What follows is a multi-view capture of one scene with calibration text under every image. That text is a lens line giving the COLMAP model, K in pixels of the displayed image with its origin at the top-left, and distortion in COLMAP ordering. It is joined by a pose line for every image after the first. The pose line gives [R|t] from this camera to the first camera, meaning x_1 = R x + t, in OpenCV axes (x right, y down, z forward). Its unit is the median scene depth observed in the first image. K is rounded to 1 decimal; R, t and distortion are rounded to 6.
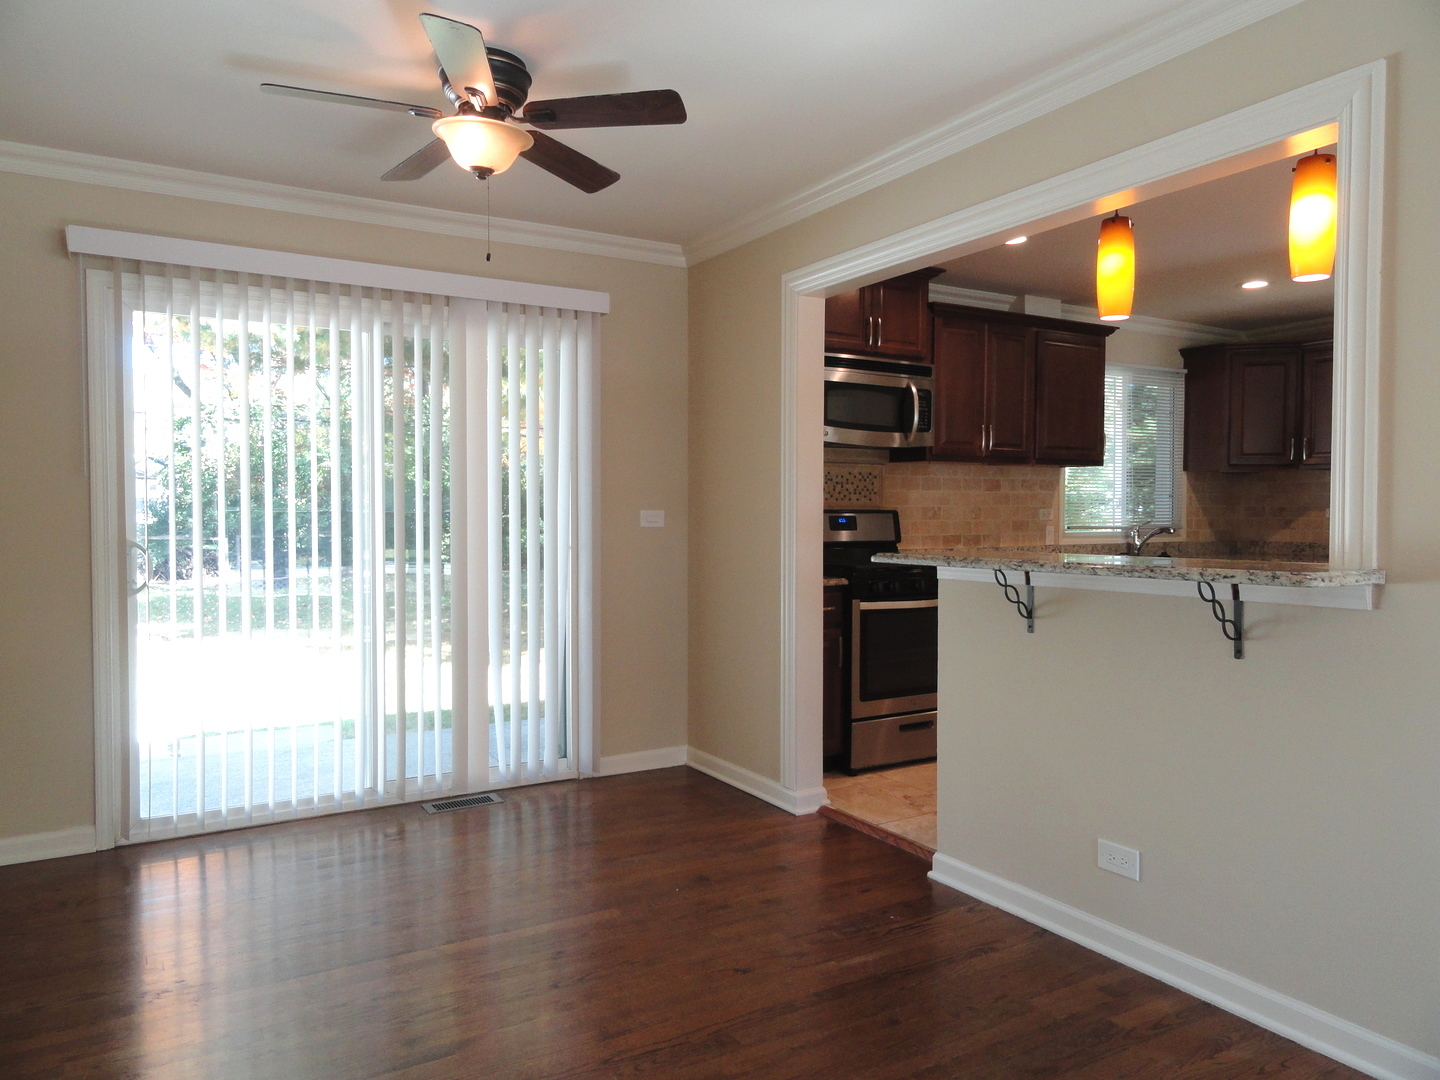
lens RADIAL K [[1010.9, 0, 712.4], [0, 1010.9, 540.3], [0, 0, 1]] dist [0.000739, 0.002474]
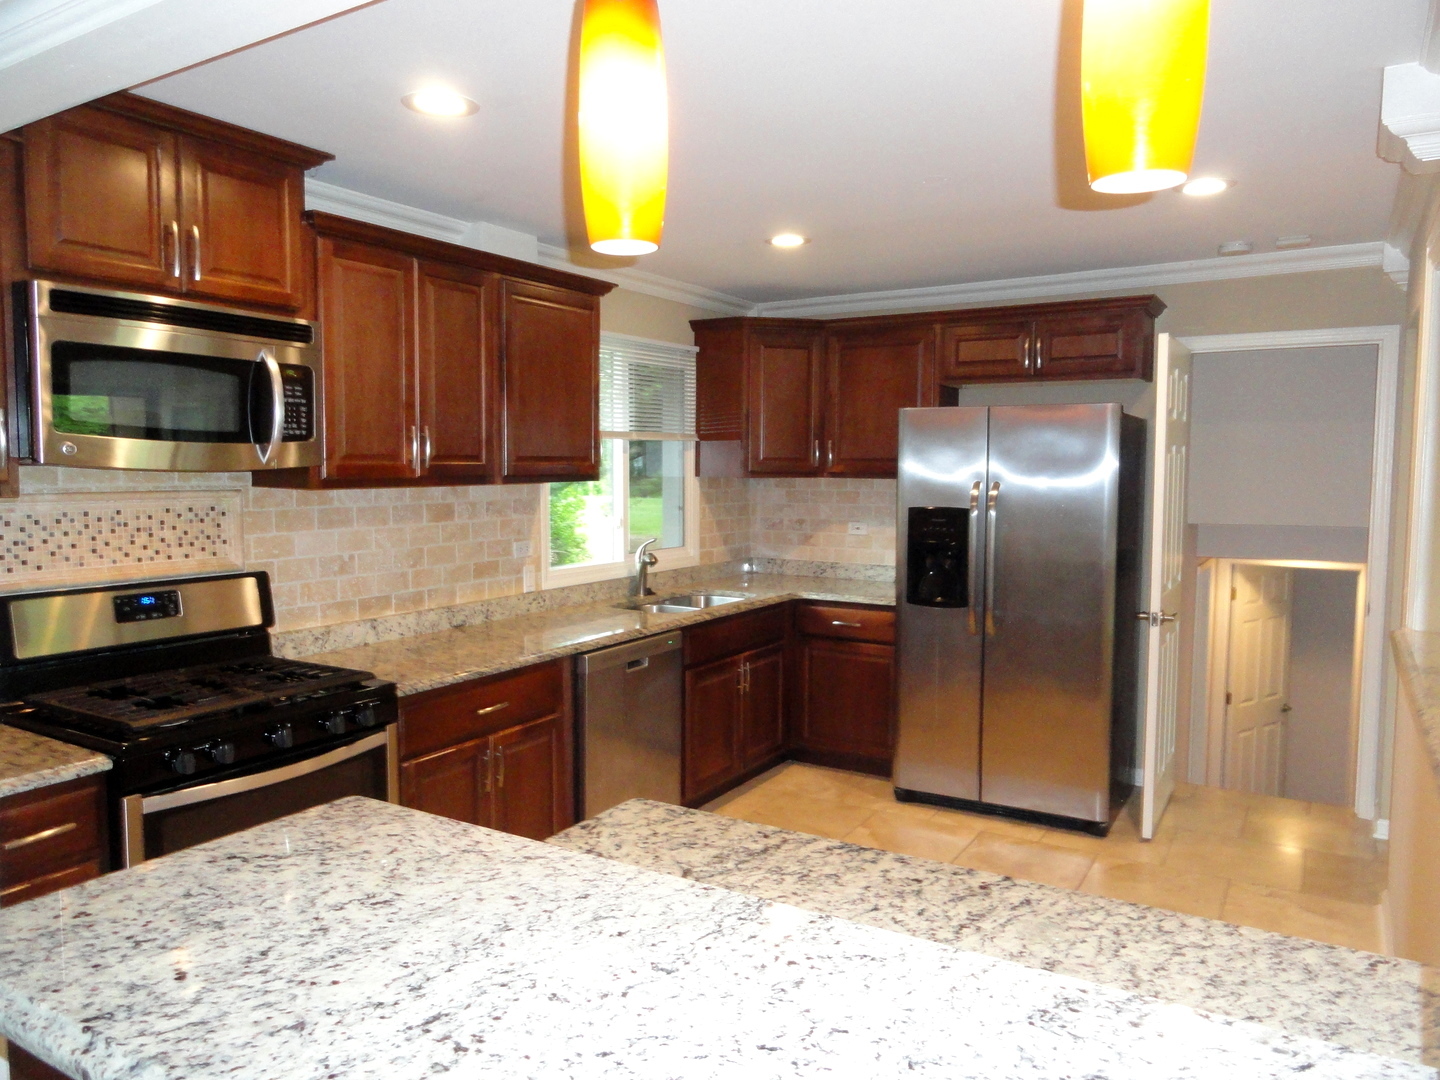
lens RADIAL K [[1010.9, 0, 720.0], [0, 1010.9, 540.1], [0, 0, 1]] dist [0.000739, 0.002474]
pose [[0.884124, -0.033037, 0.466083, 0.144811], [0.010749, 0.998671, 0.050398, -0.074236], [-0.467129, -0.039549, 0.883304, 0.372269]]
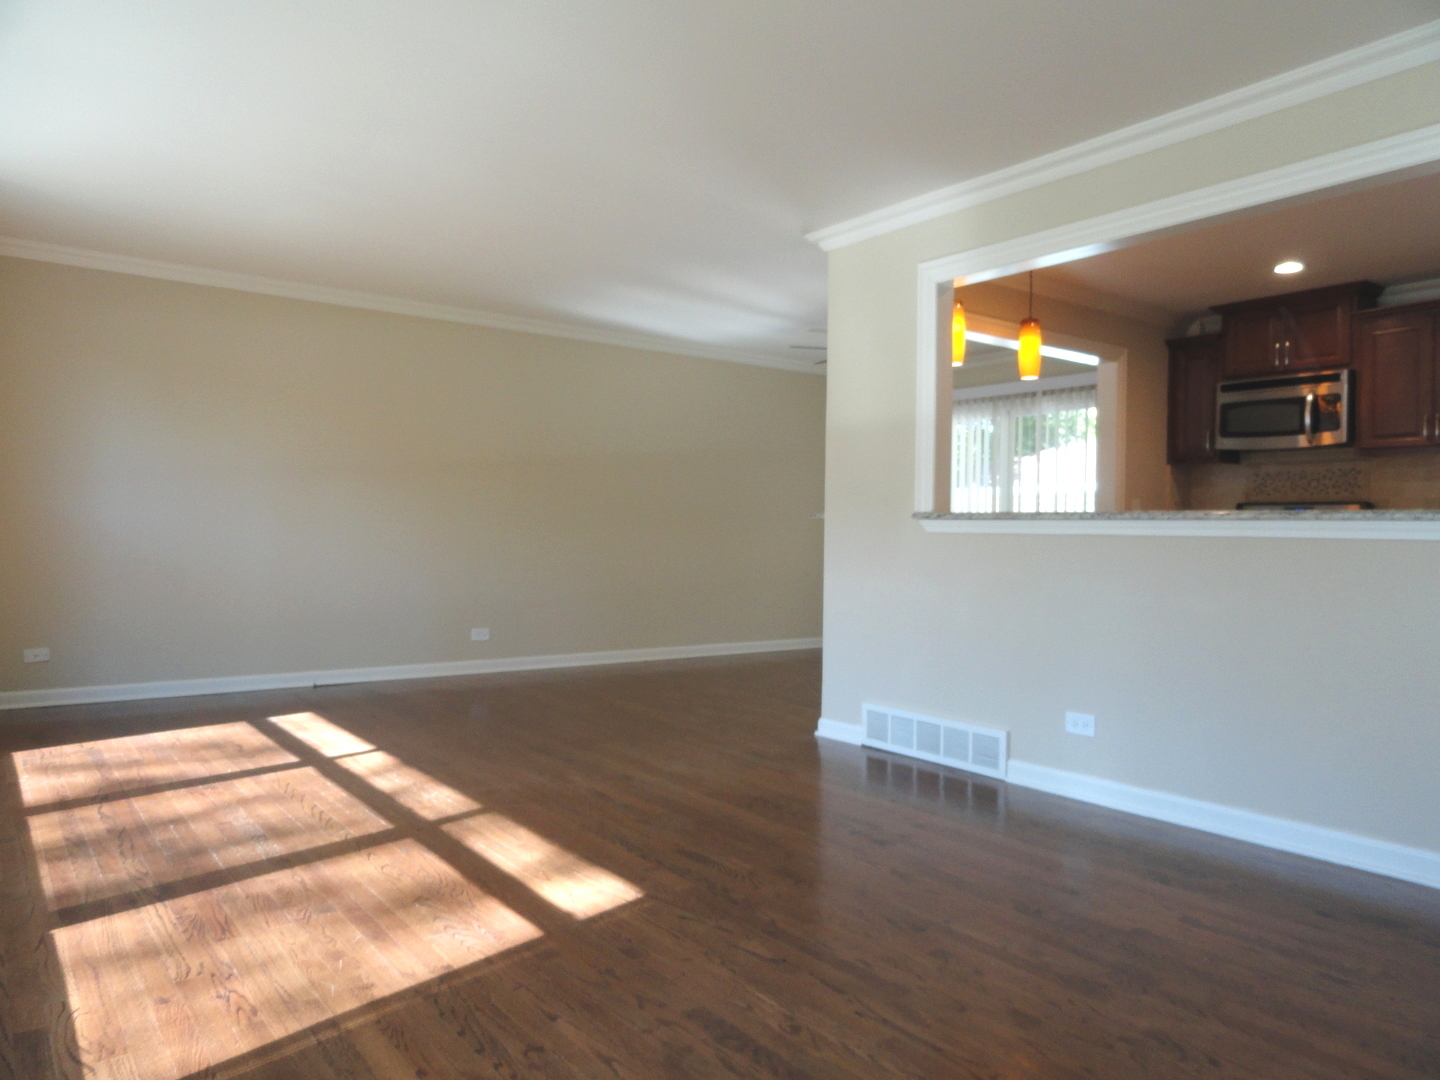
lens RADIAL K [[1010.9, 0, 731.0], [0, 1010.9, 542.0], [0, 0, 1]] dist [0.000739, 0.002474]
pose [[0.119515, 0.013189, -0.992745, 1.196707], [-0.043012, 0.999042, 0.008095, 0.034875], [0.991900, 0.041732, 0.119967, 0.191562]]
